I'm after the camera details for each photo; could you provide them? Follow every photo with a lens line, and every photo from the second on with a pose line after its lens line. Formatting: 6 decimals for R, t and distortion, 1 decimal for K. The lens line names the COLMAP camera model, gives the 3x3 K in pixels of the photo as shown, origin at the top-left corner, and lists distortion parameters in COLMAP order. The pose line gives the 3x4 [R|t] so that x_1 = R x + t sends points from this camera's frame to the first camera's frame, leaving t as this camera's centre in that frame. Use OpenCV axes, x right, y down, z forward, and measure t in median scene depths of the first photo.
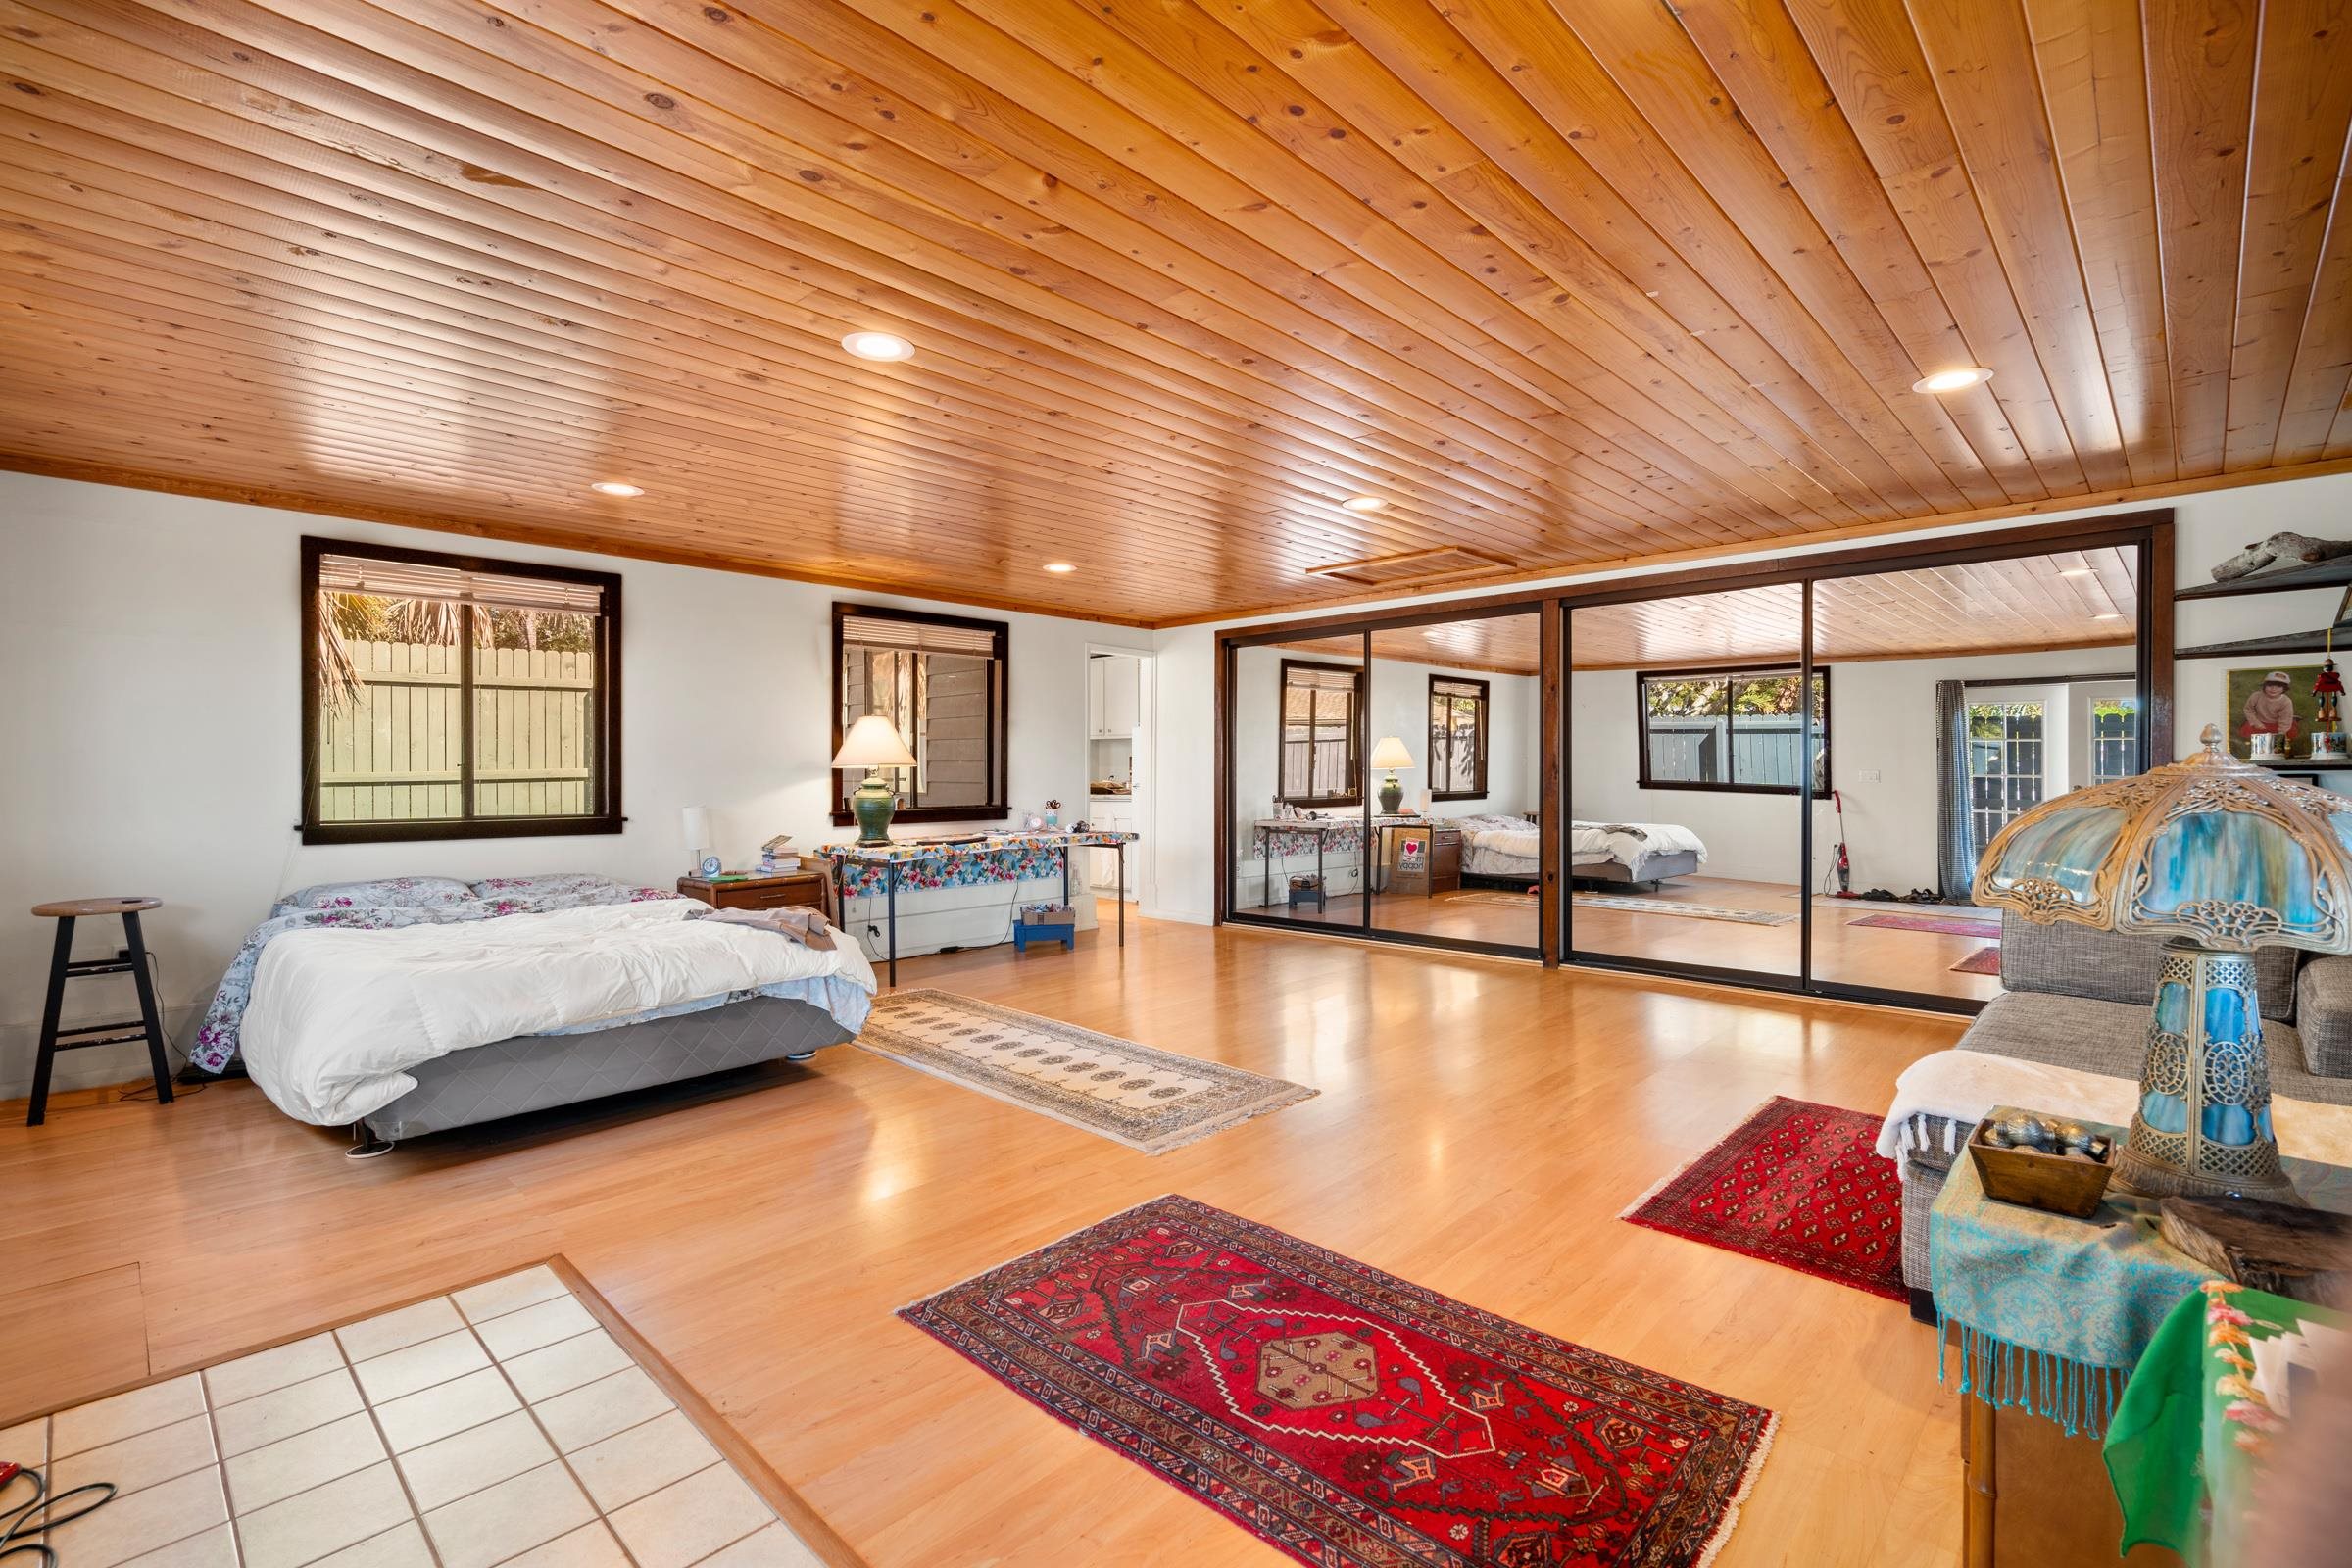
lens RADIAL K [[1055.3, 0, 1166.4], [0, 1055.3, 784.3], [0, 0, 1]] dist [-0.004010, -0.000242]
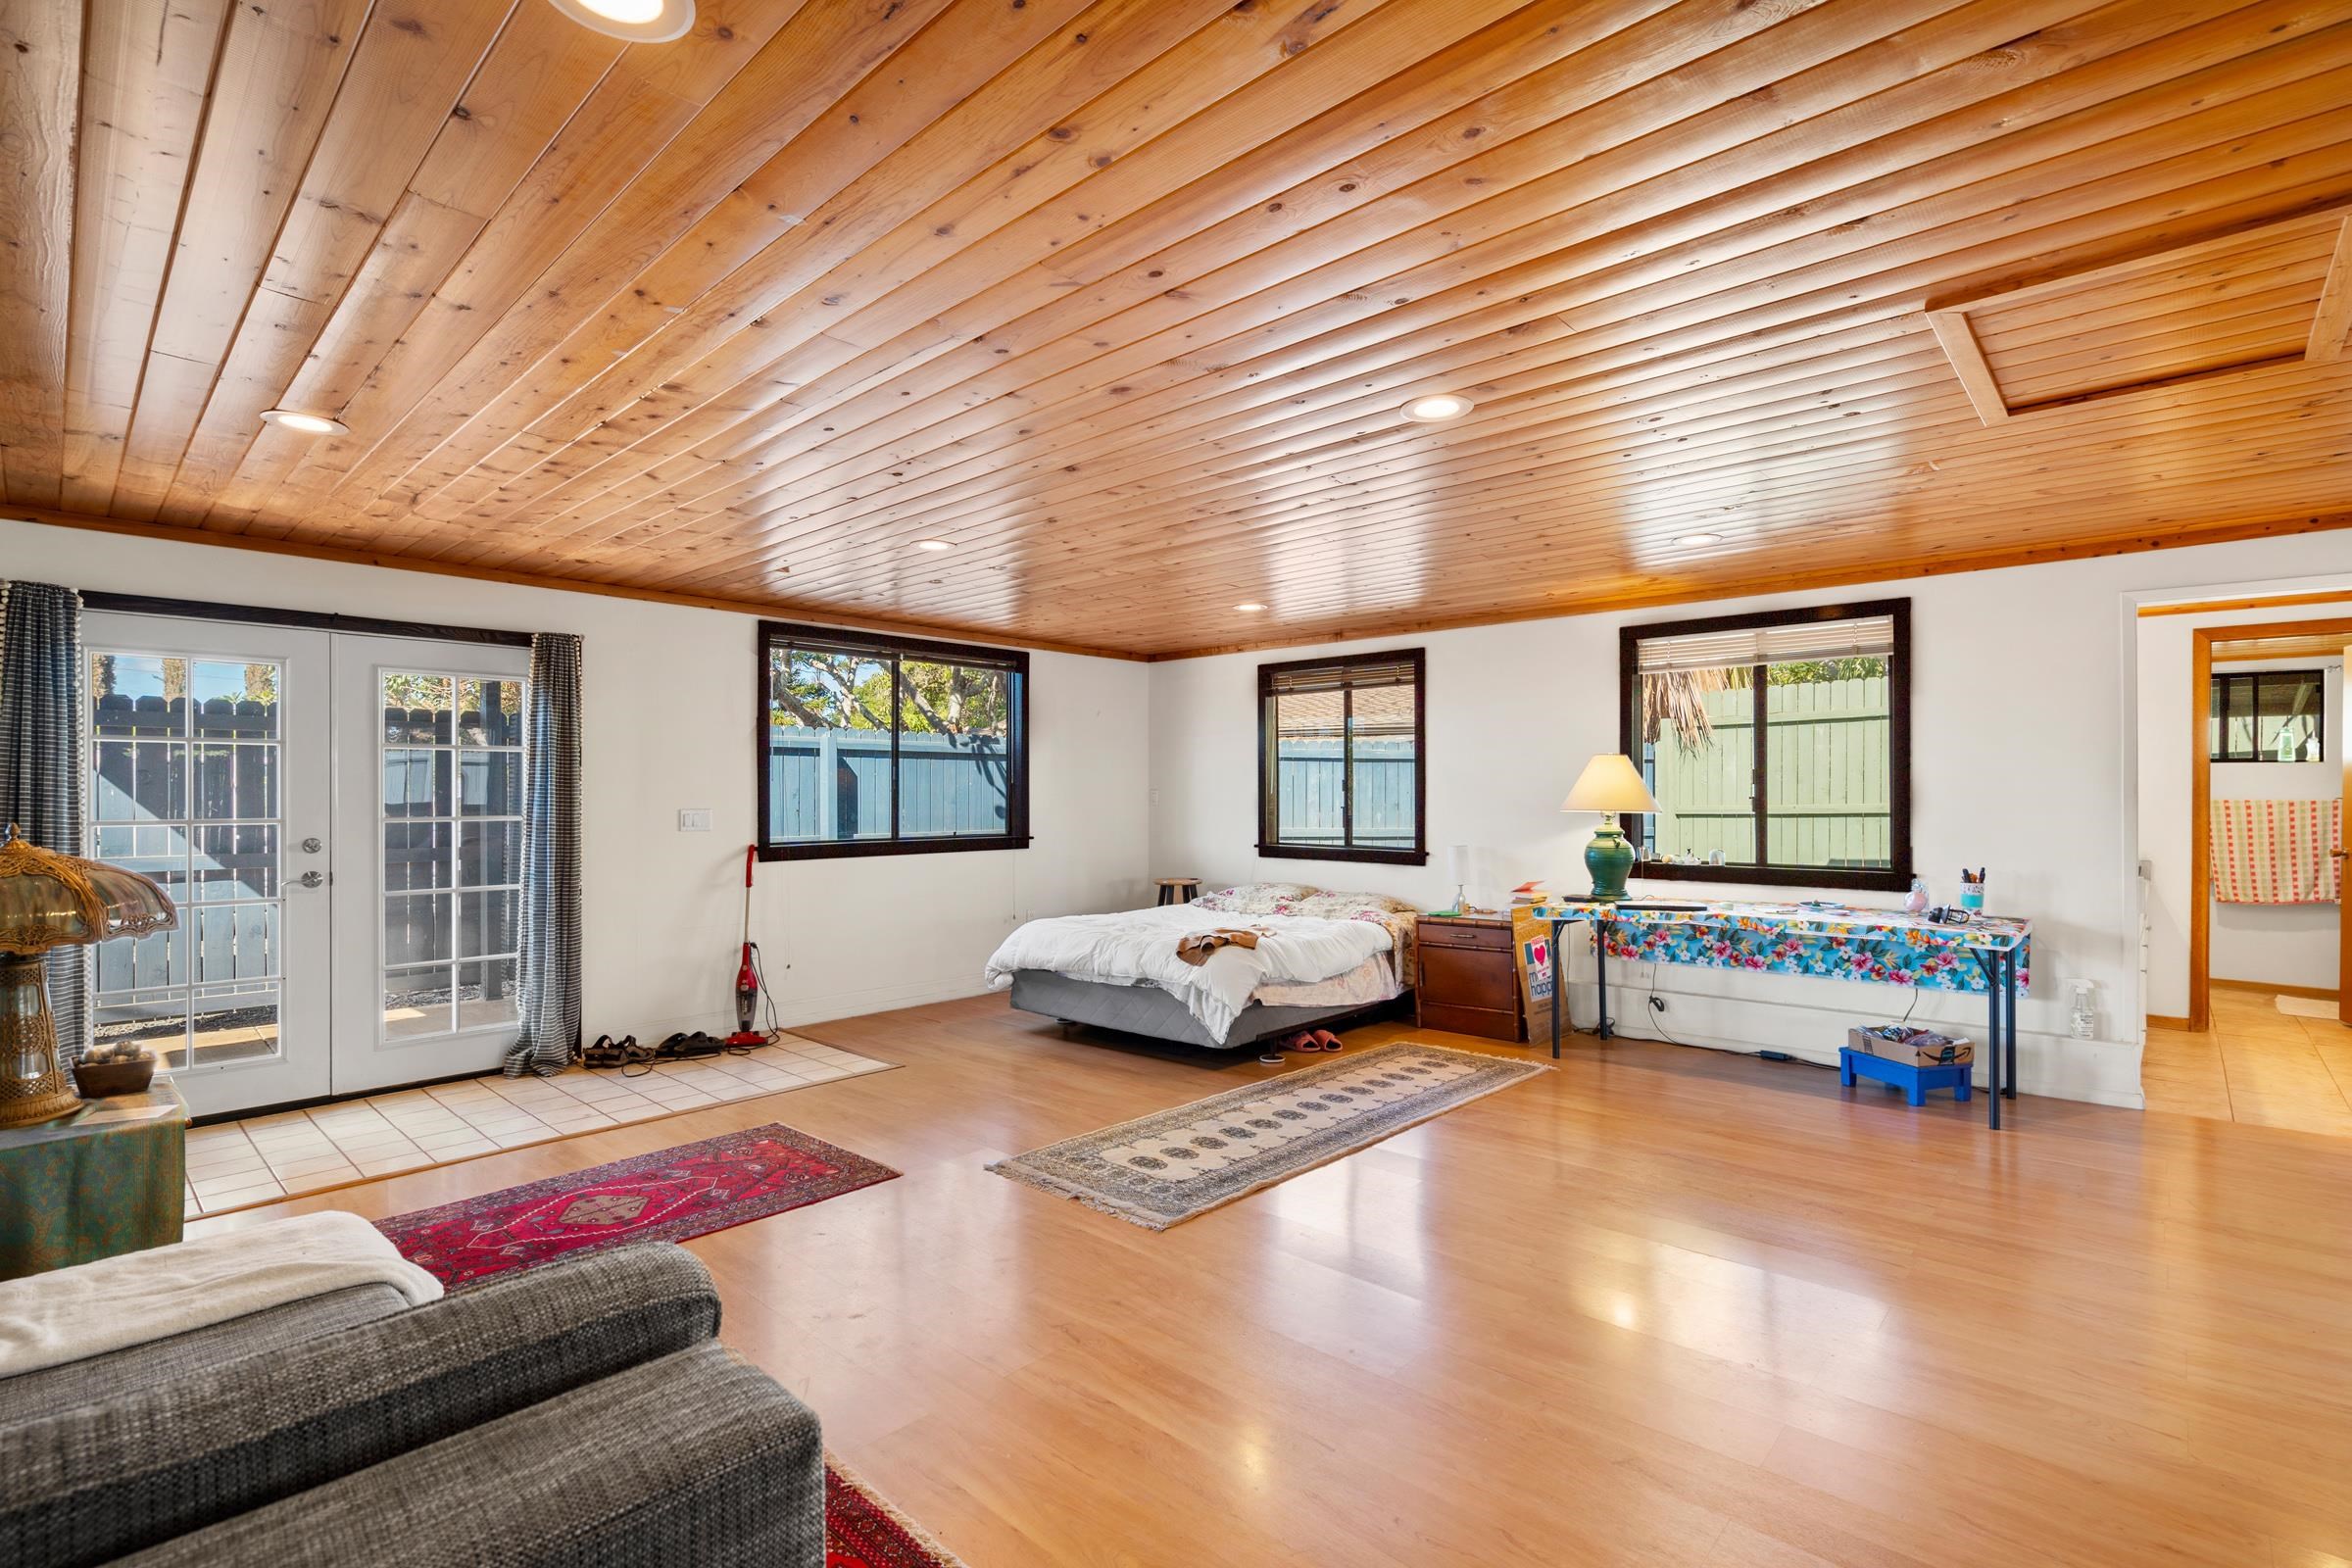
lens RADIAL K [[1055.3, 0, 1166.4], [0, 1055.3, 784.3], [0, 0, 1]] dist [-0.004010, -0.000242]
pose [[0.025639, -0.007752, -0.999641, 0.808396], [-0.012980, 0.999883, -0.008086, -0.037524], [0.999587, 0.013183, 0.025535, 0.828973]]
